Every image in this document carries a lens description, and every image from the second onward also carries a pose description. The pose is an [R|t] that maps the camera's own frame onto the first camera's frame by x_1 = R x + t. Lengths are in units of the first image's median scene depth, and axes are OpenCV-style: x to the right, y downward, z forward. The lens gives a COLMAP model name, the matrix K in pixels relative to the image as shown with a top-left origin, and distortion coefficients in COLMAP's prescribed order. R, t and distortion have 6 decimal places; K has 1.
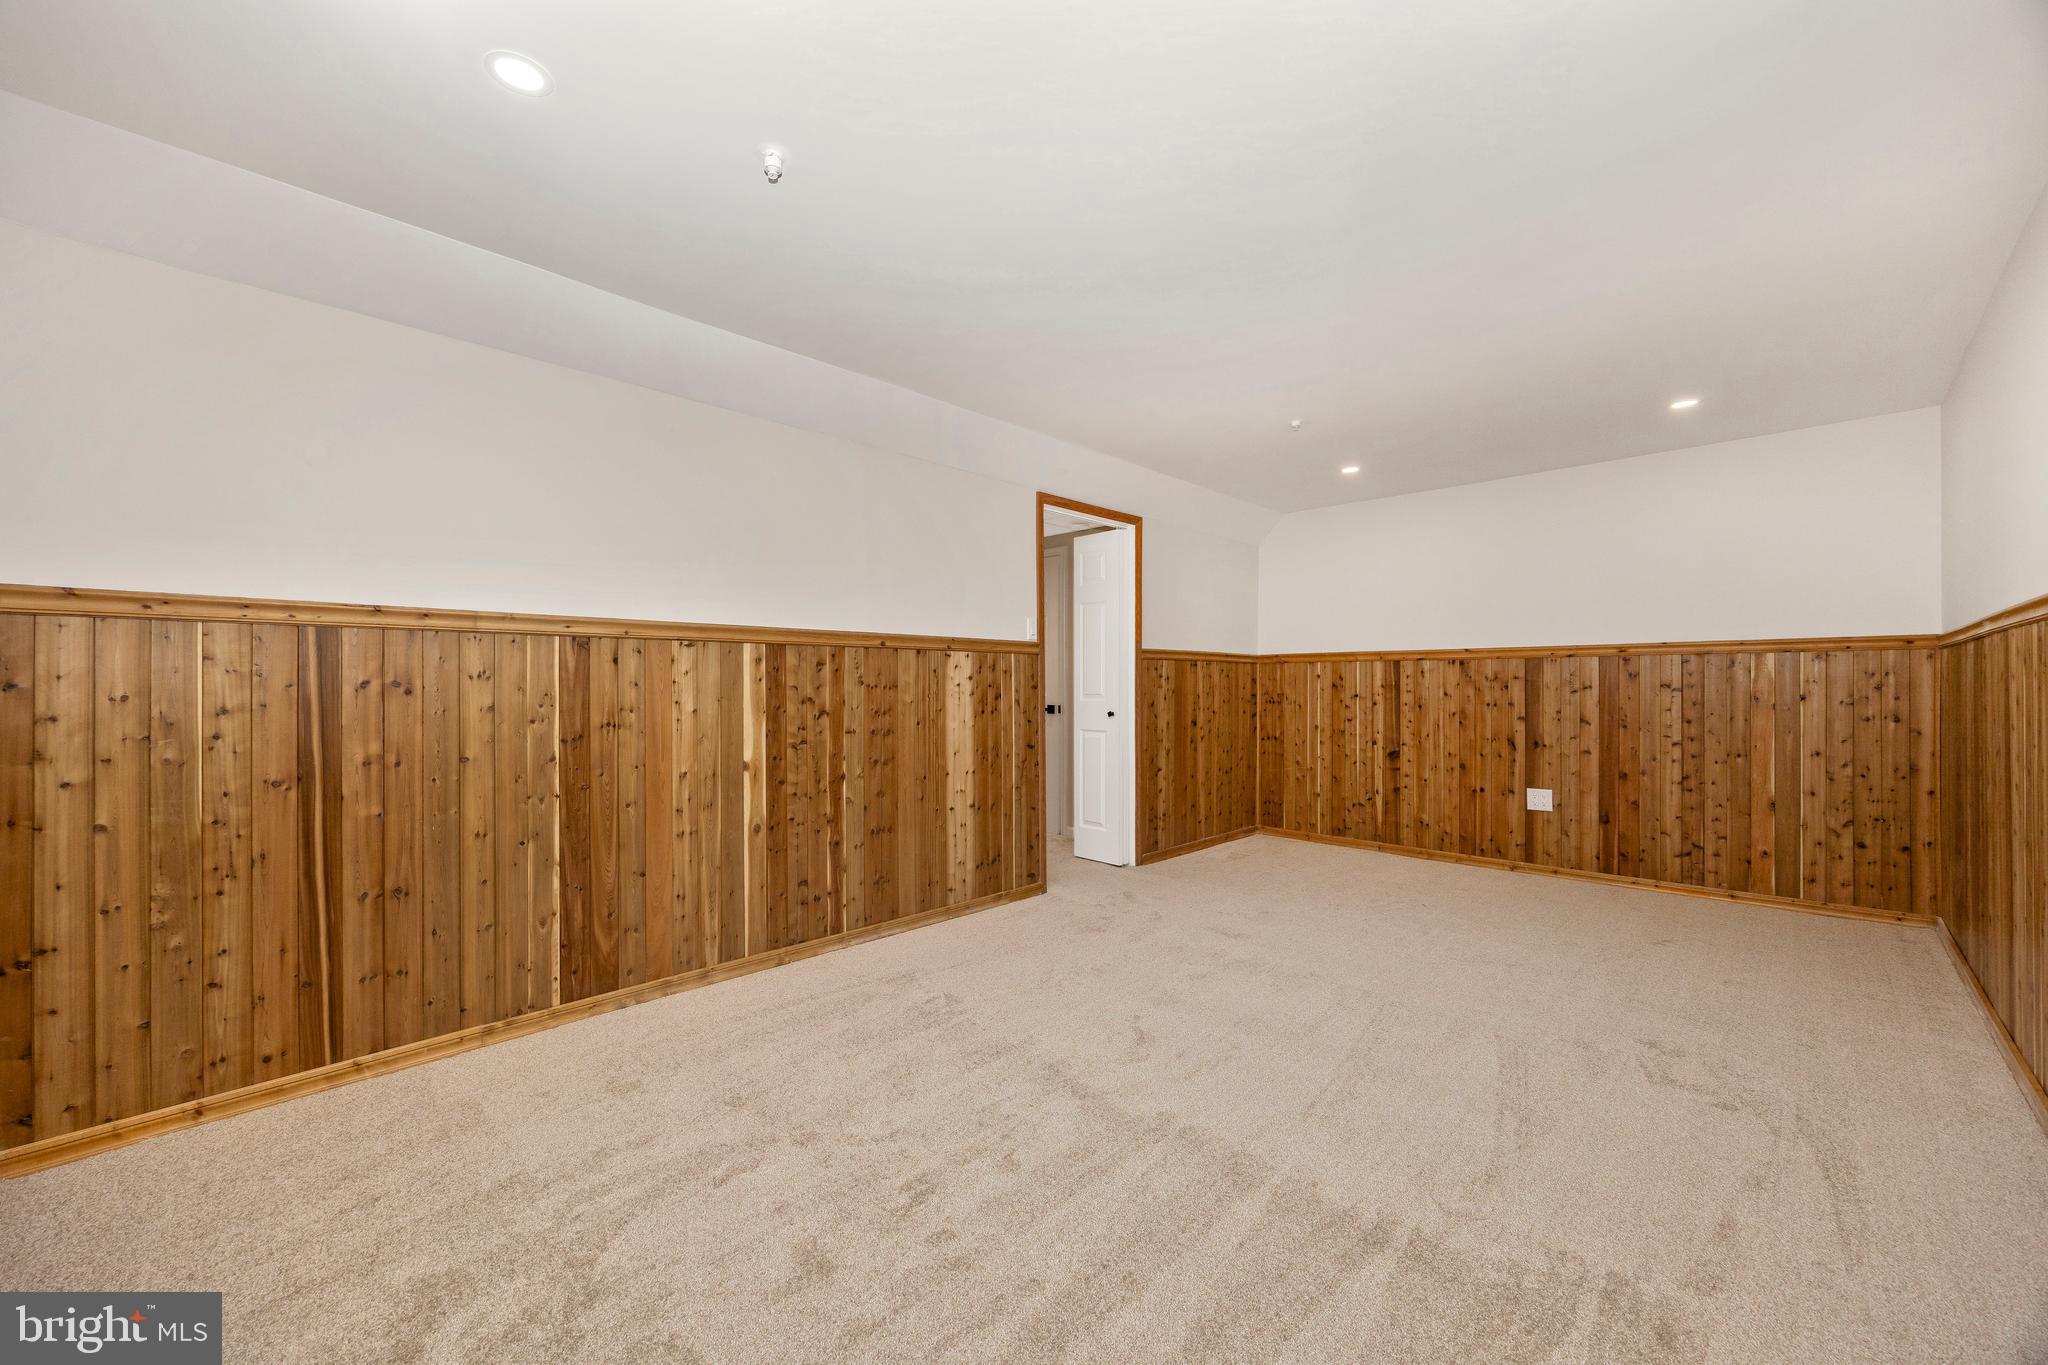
lens RADIAL K [[789.4, 0, 1023.7], [0, 789.4, 692.5], [0, 0, 1]] dist [0.001862, -0.001496]
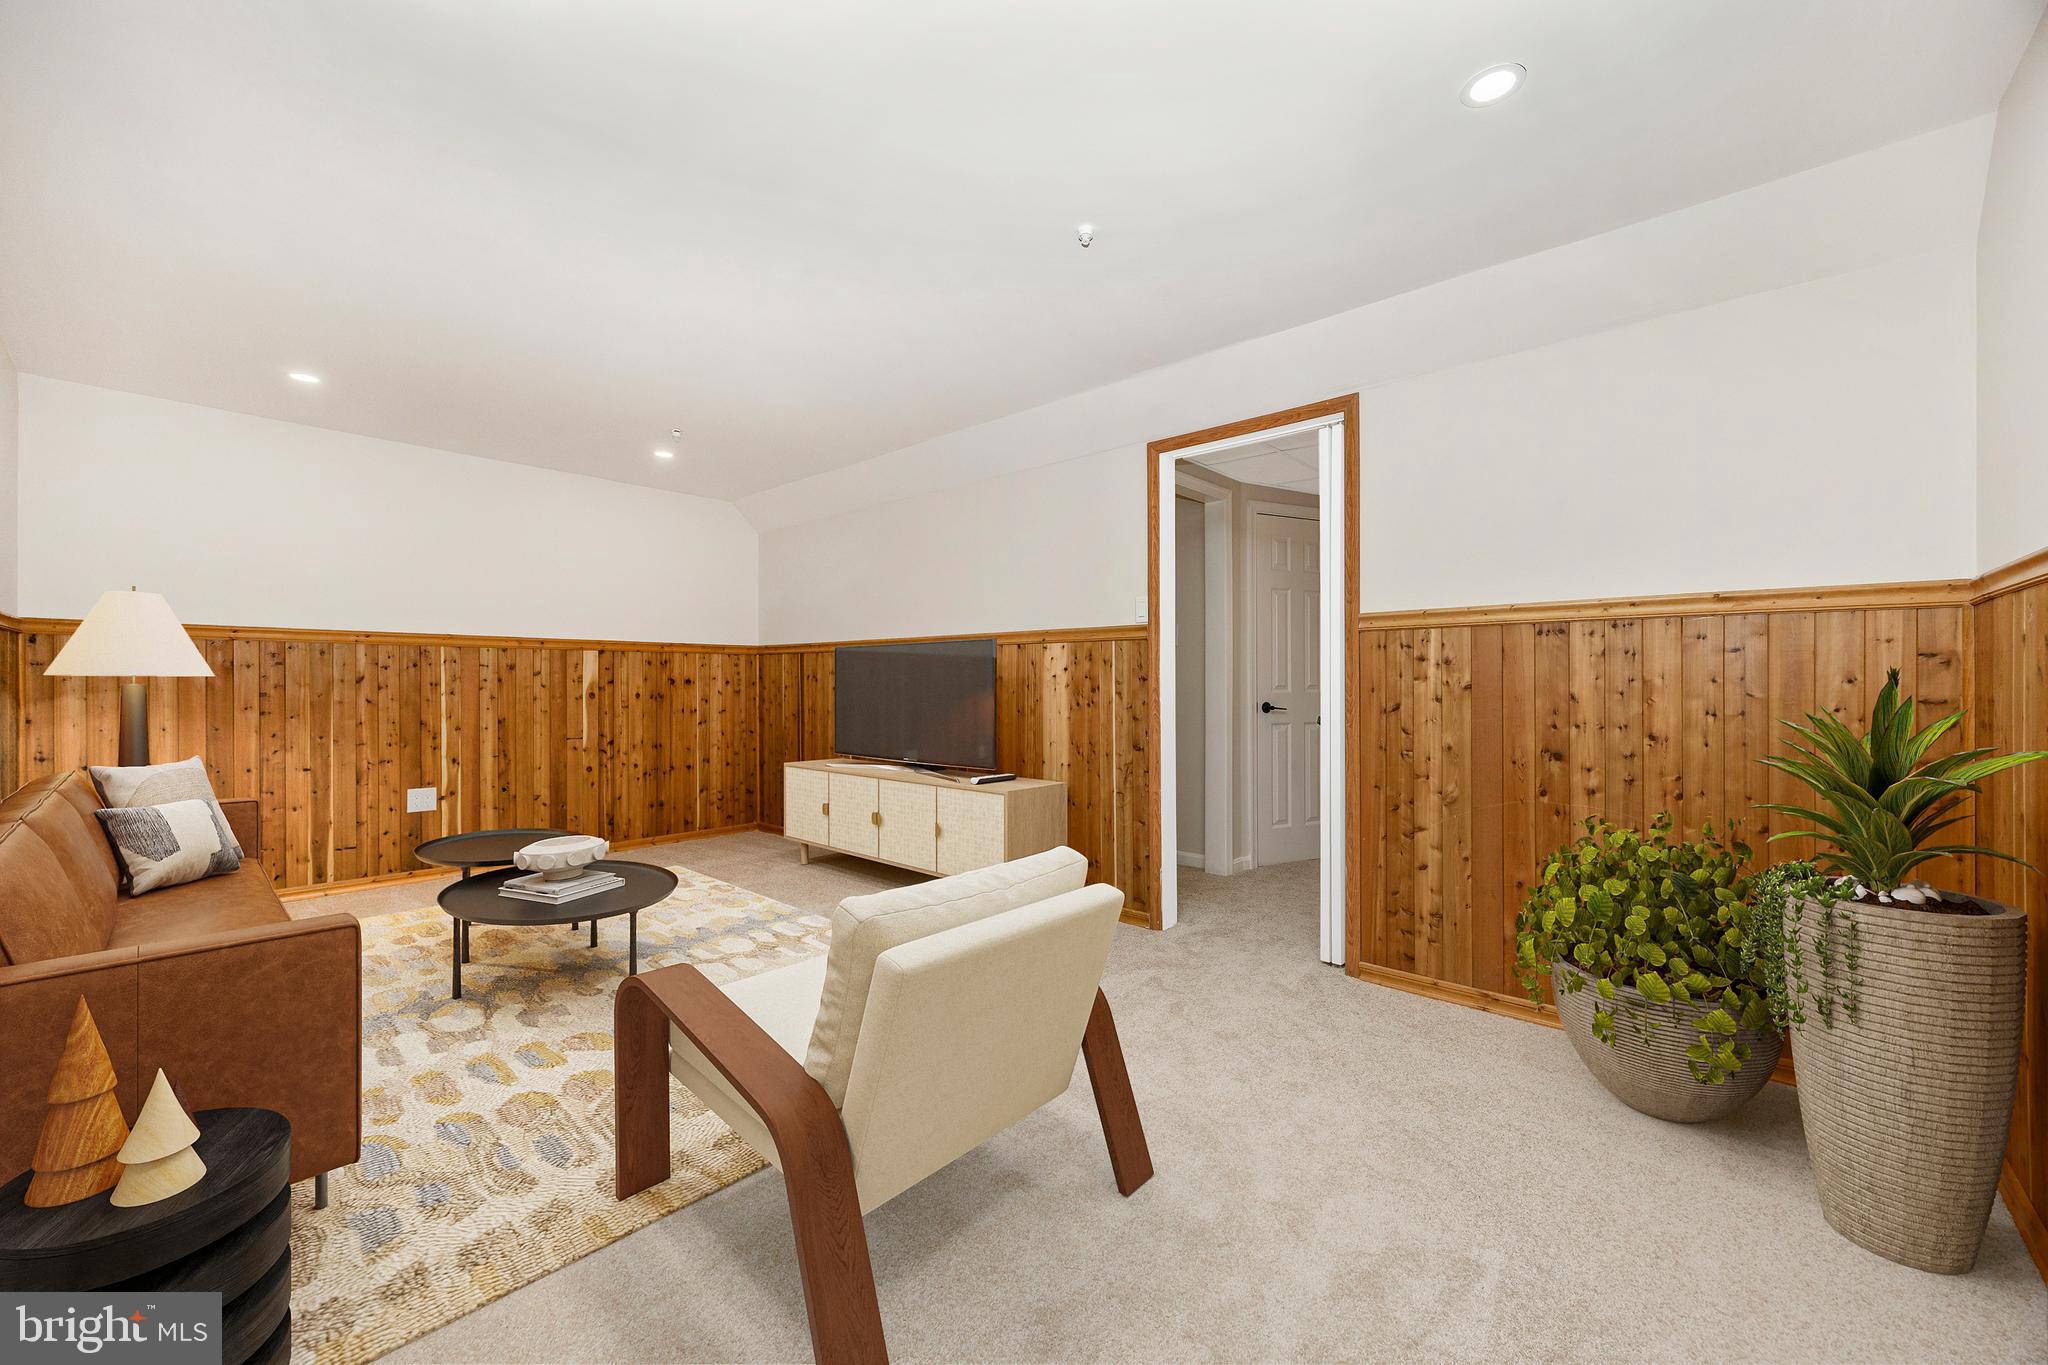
lens RADIAL K [[789.4, 0, 1024.3], [0, 789.4, 673.6], [0, 0, 1]] dist [0.001862, -0.001496]
pose [[0.058758, 0.003513, -0.998266, 0.849106], [0.000060, 0.999994, 0.003522, -0.015022], [0.998272, -0.000267, 0.058757, 0.831947]]
